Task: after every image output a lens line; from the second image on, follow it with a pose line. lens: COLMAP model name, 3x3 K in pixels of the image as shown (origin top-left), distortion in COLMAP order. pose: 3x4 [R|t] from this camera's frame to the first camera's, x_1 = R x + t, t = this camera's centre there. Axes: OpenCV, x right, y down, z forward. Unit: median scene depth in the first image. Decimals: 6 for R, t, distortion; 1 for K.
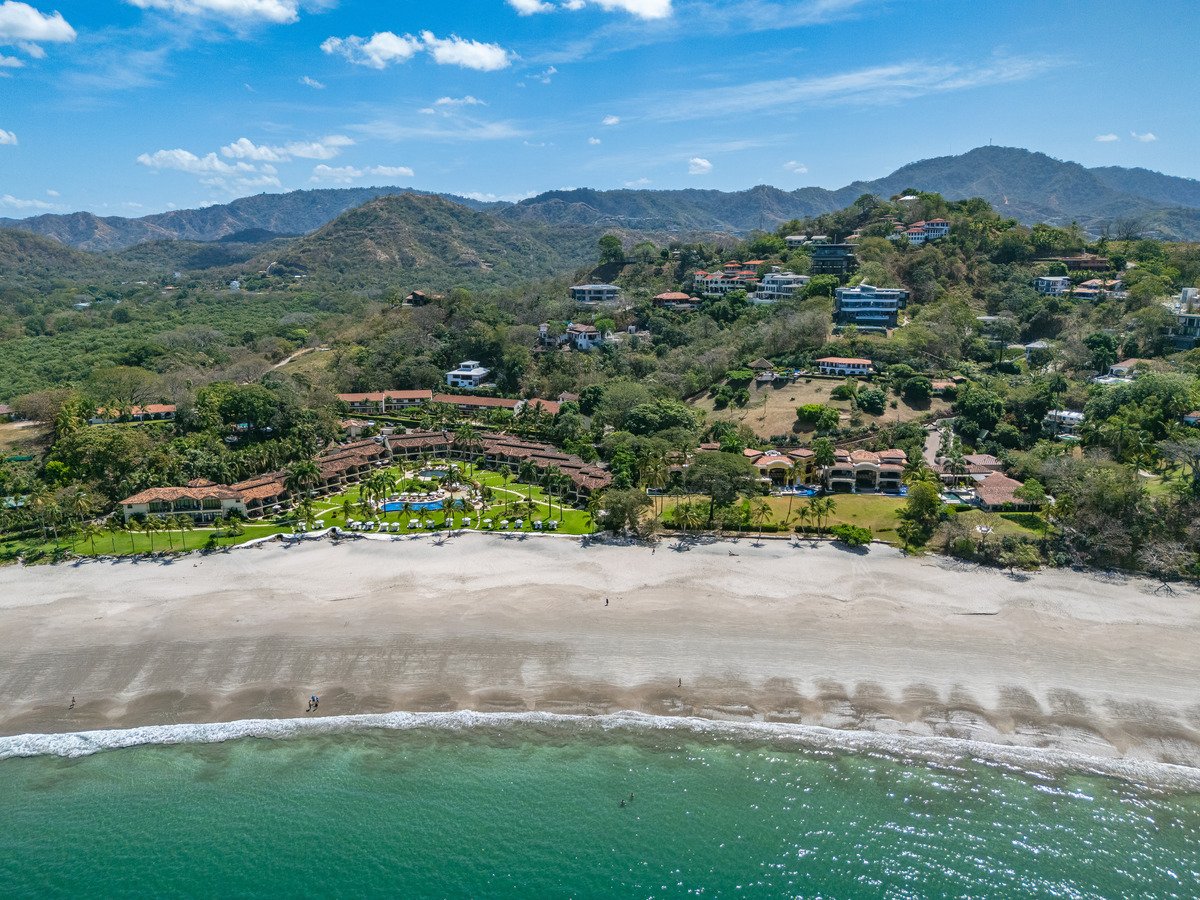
lens RADIAL K [[886.9, 0, 600.0], [0, 886.9, 450.0], [0, 0, 1]] dist [0.069591, -0.066922]
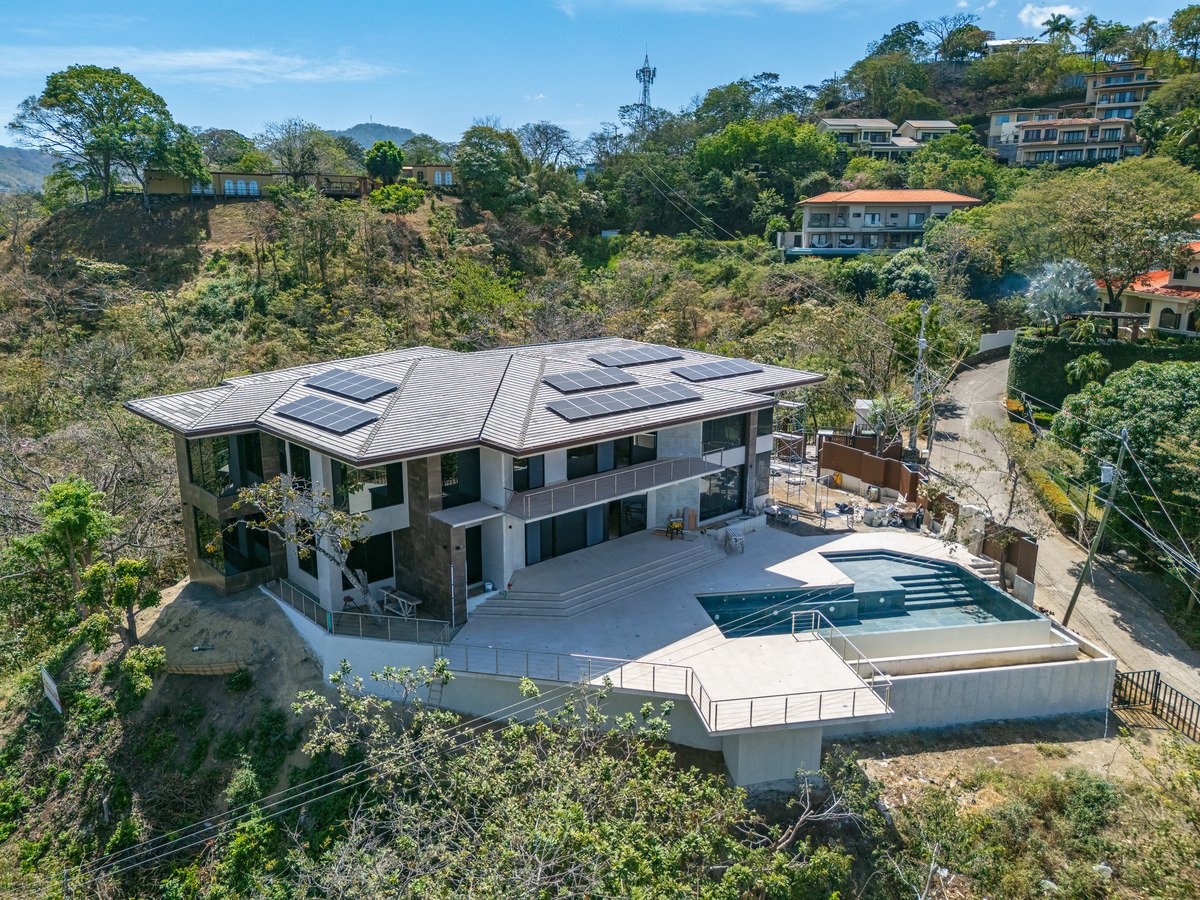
lens RADIAL K [[886.9, 0, 600.0], [0, 886.9, 450.0], [0, 0, 1]] dist [0.069591, -0.066922]
pose [[0.777437, -0.142621, 0.612577, -0.017145], [0.133103, 0.989200, 0.061382, -0.060753], [-0.614715, 0.033815, 0.788024, 0.312382]]
